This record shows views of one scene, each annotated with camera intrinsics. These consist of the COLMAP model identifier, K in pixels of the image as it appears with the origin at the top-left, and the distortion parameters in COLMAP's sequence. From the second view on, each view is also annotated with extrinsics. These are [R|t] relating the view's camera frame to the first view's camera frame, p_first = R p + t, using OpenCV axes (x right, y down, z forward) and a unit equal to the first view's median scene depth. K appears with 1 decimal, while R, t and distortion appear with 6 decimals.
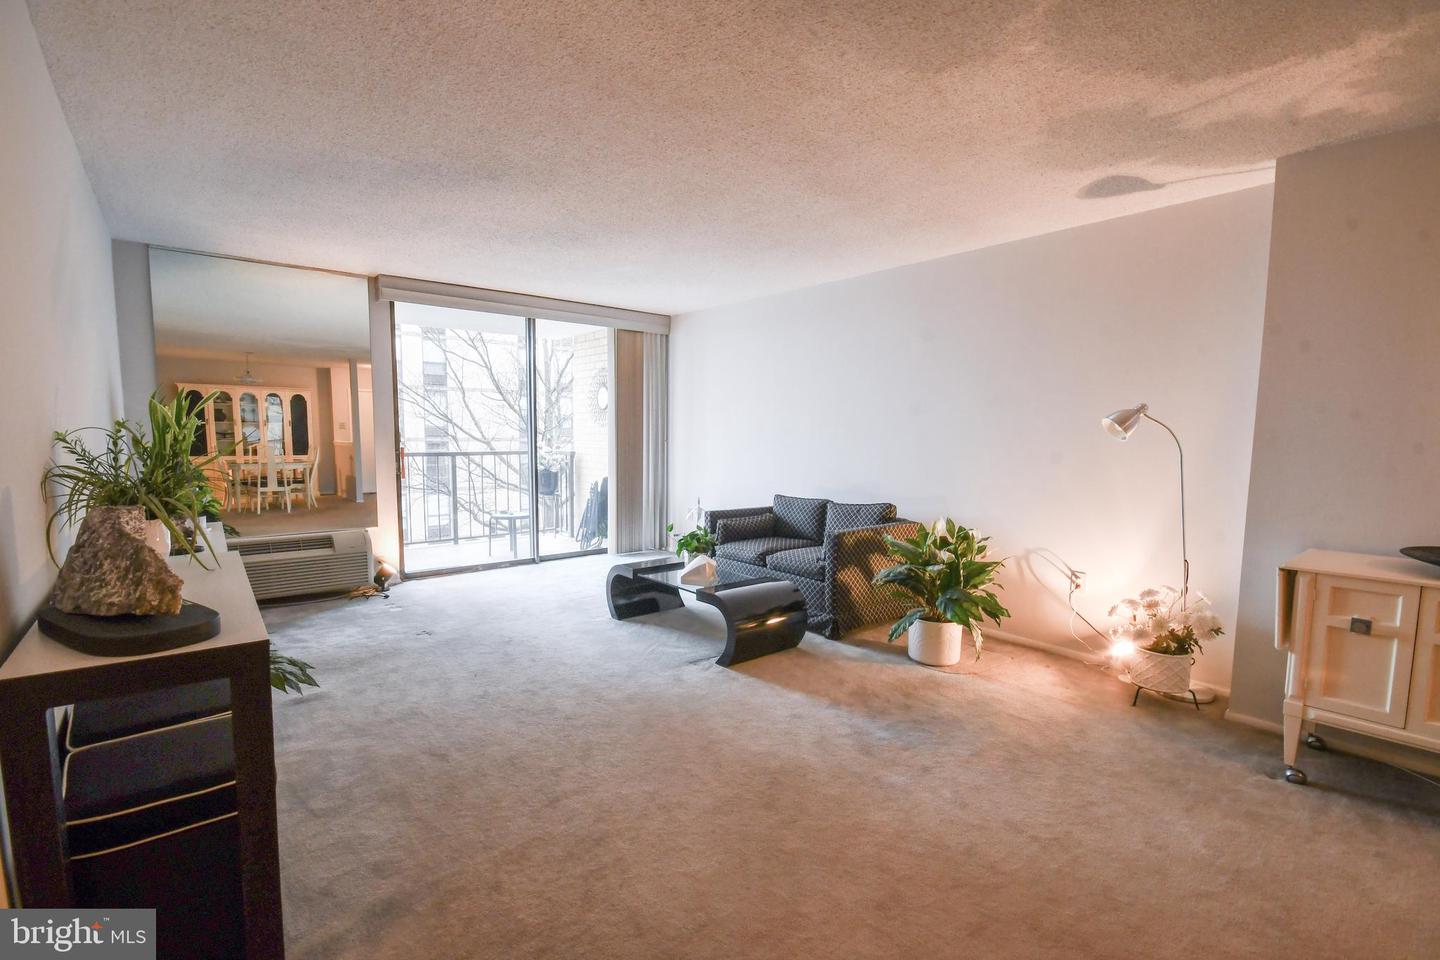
lens RADIAL K [[643.7, 0, 716.7], [0, 643.7, 492.2], [0, 0, 1]] dist [-0.001551, -0.008622]
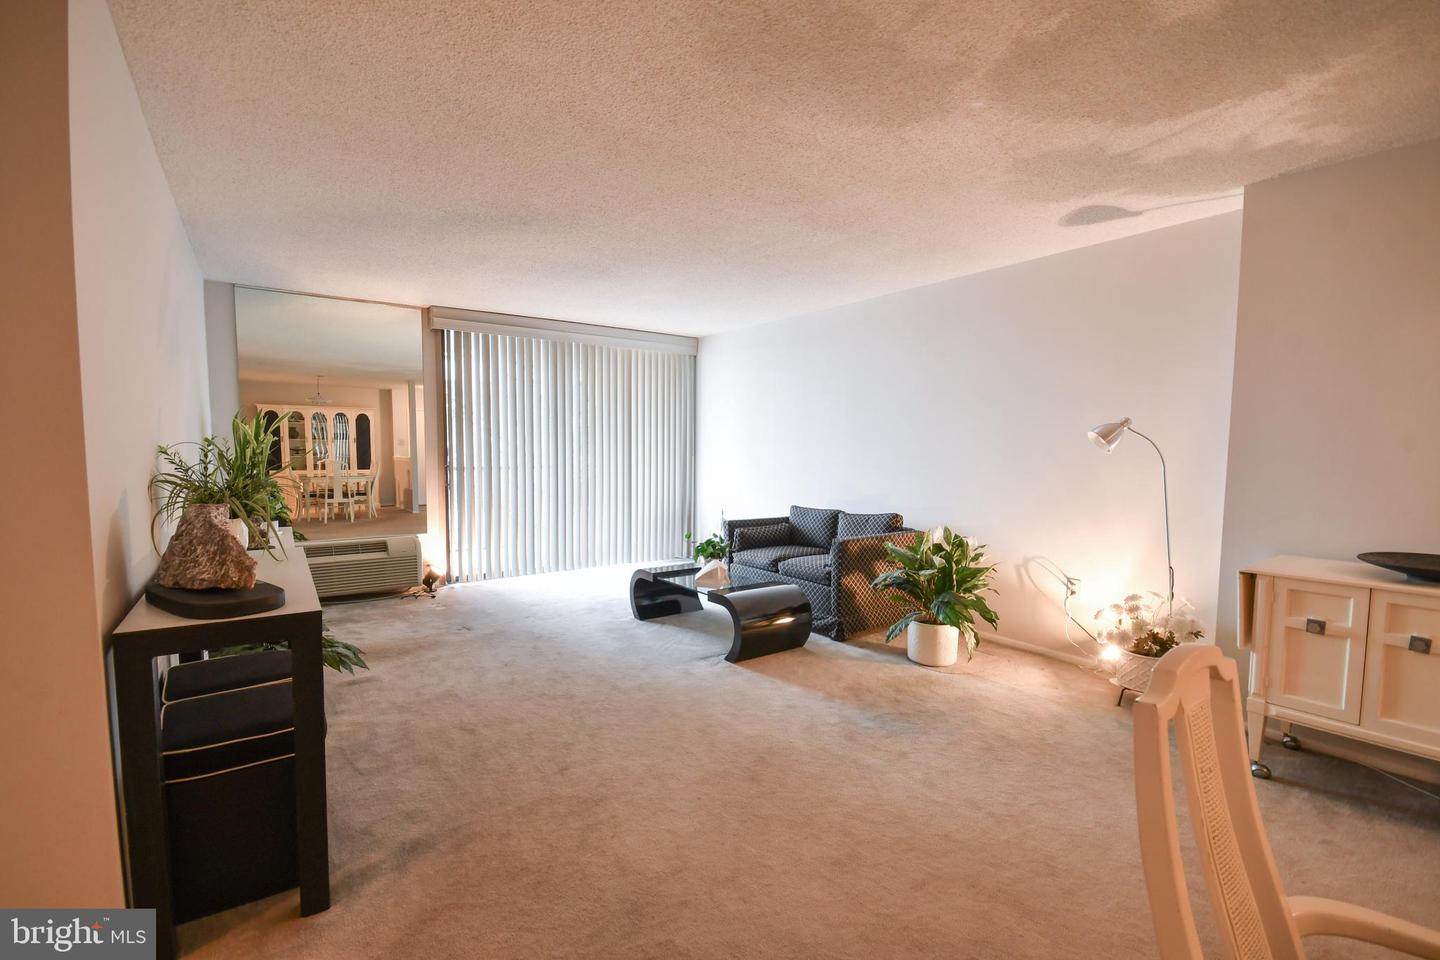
lens RADIAL K [[636.4, 0, 718.6], [0, 636.4, 491.3], [0, 0, 1]] dist [-0.011069, -0.000582]
pose [[0.997714, 0.001957, -0.067556, 0.074401], [-0.003660, 0.999679, -0.025083, 0.012807], [0.067485, 0.025273, 0.997400, -0.087493]]
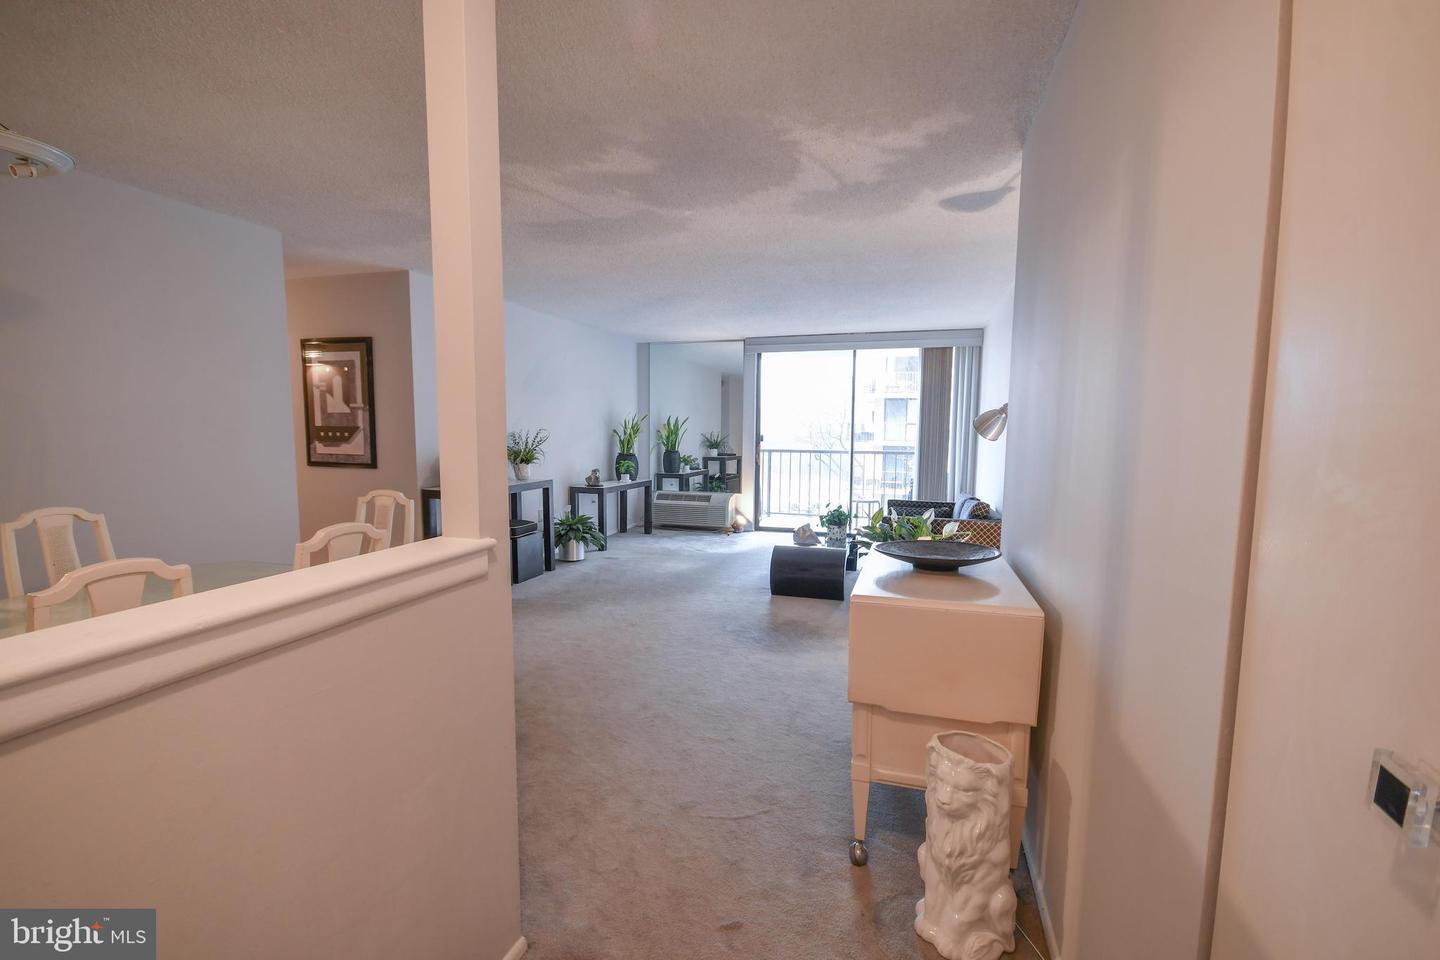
lens RADIAL K [[643.5, 0, 704.5], [0, 643.5, 492.2], [0, 0, 1]] dist [0.000197, 0.000001]
pose [[0.539784, 0.071299, -0.838778, 1.400156], [-0.078983, 0.996301, 0.033860, 0.002322], [0.838090, 0.047972, 0.543419, 0.080066]]
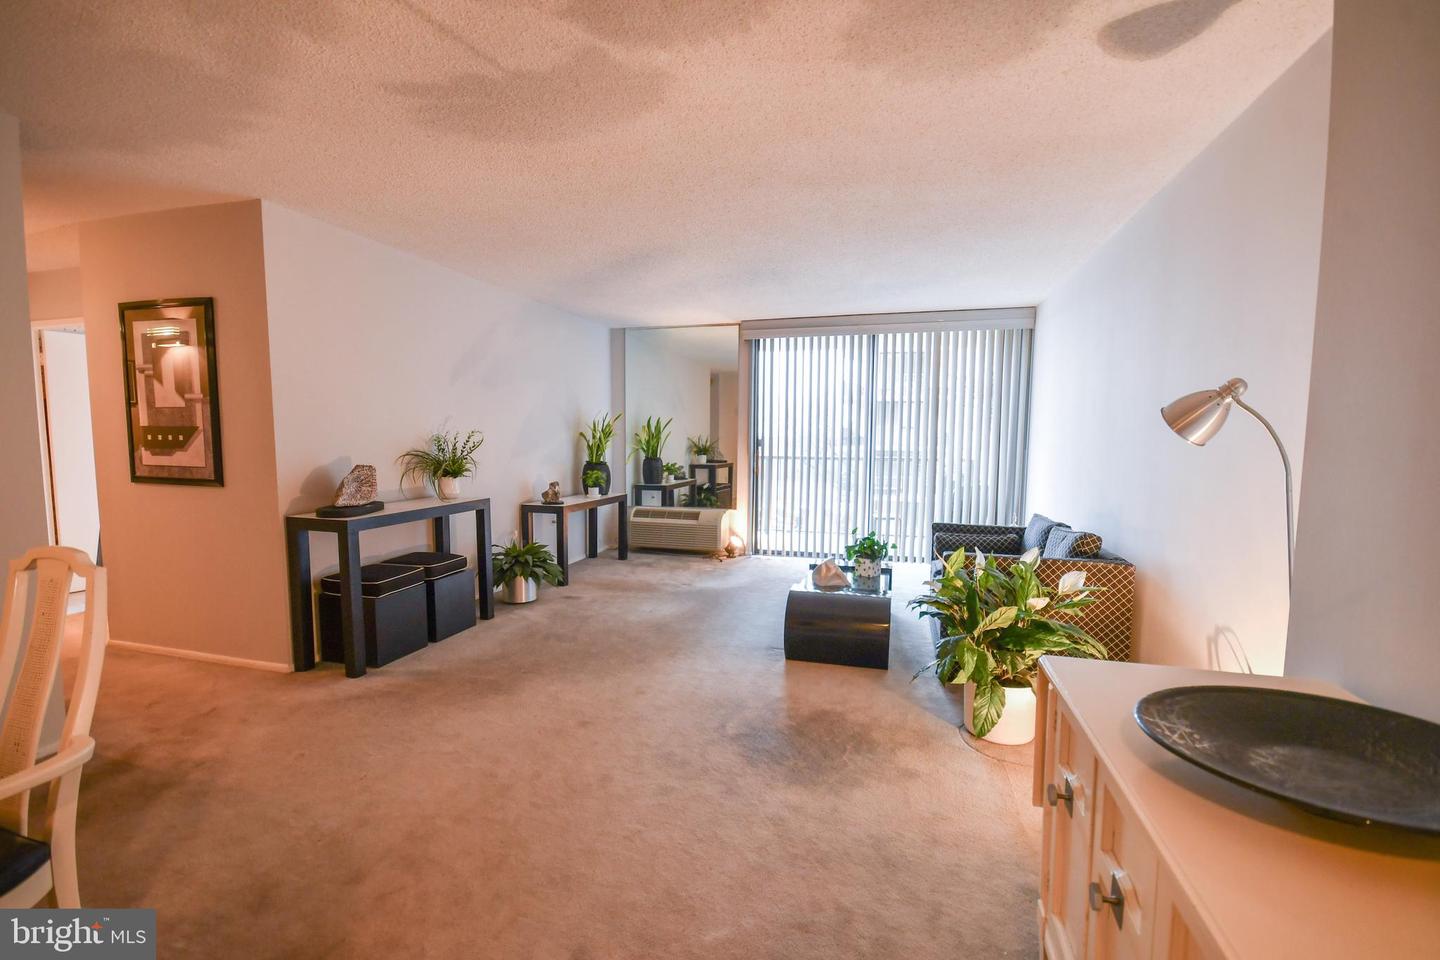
lens RADIAL K [[643.5, 0, 704.5], [0, 643.5, 492.2], [0, 0, 1]] dist [0.000197, 0.000001]
pose [[0.557214, 0.062937, -0.827980, 0.973569], [-0.076436, 0.996778, 0.024328, -0.021014], [0.826843, 0.049732, 0.560229, 0.350612]]
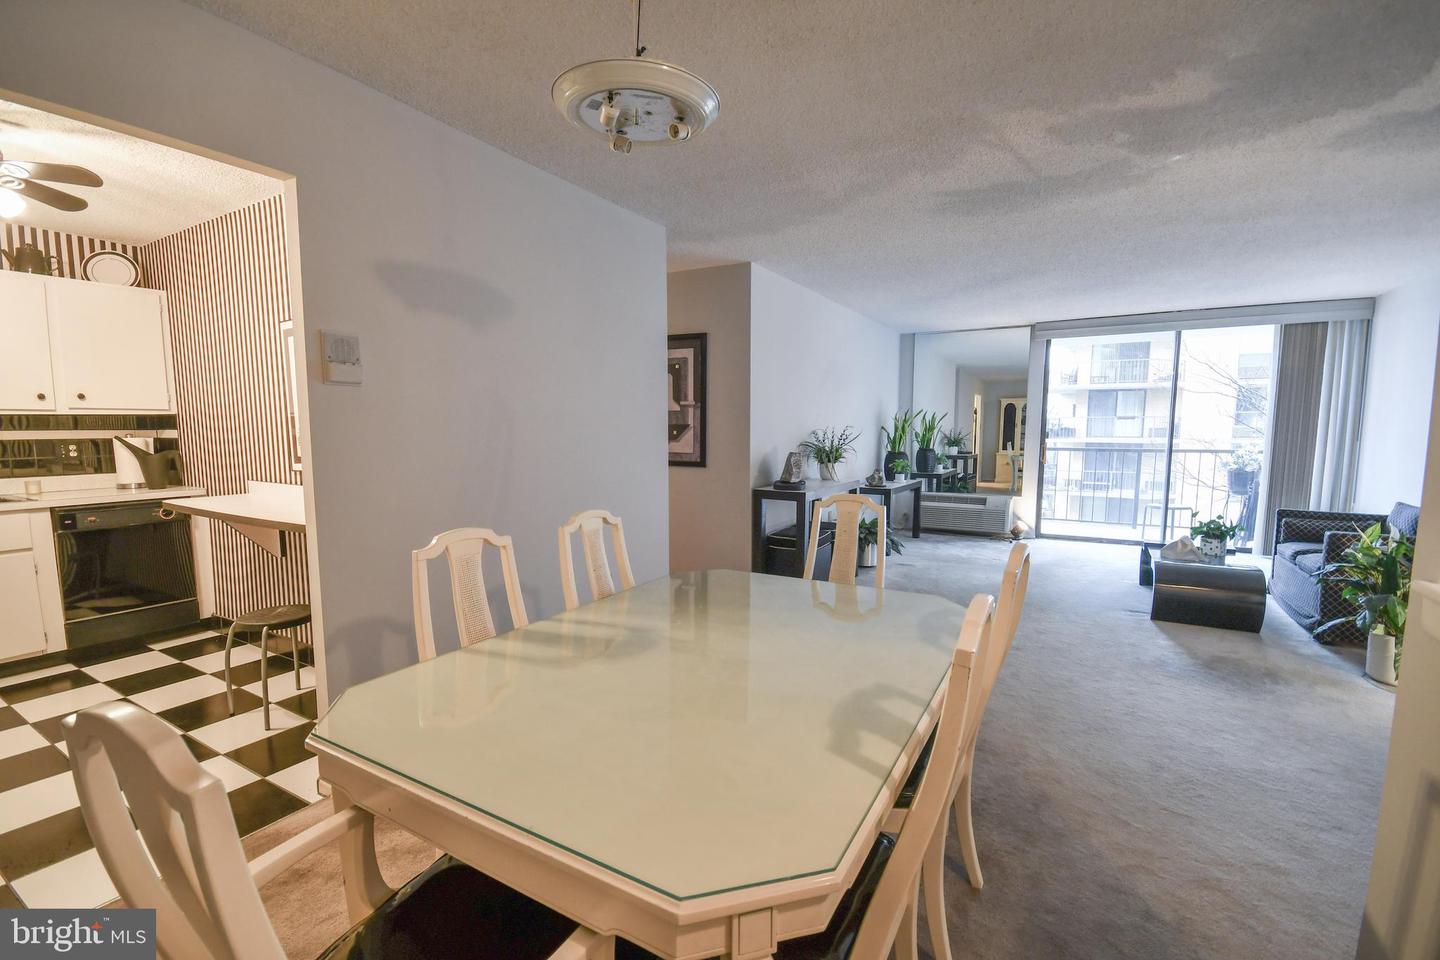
lens RADIAL K [[634.5, 0, 703.6], [0, 634.5, 492.4], [0, 0, 1]] dist [-0.001388, -0.000442]
pose [[0.332583, 0.083754, -0.939348, 1.046188], [-0.084937, 0.994661, 0.058614, 0.035902], [0.939241, 0.060291, 0.337921, -0.290585]]
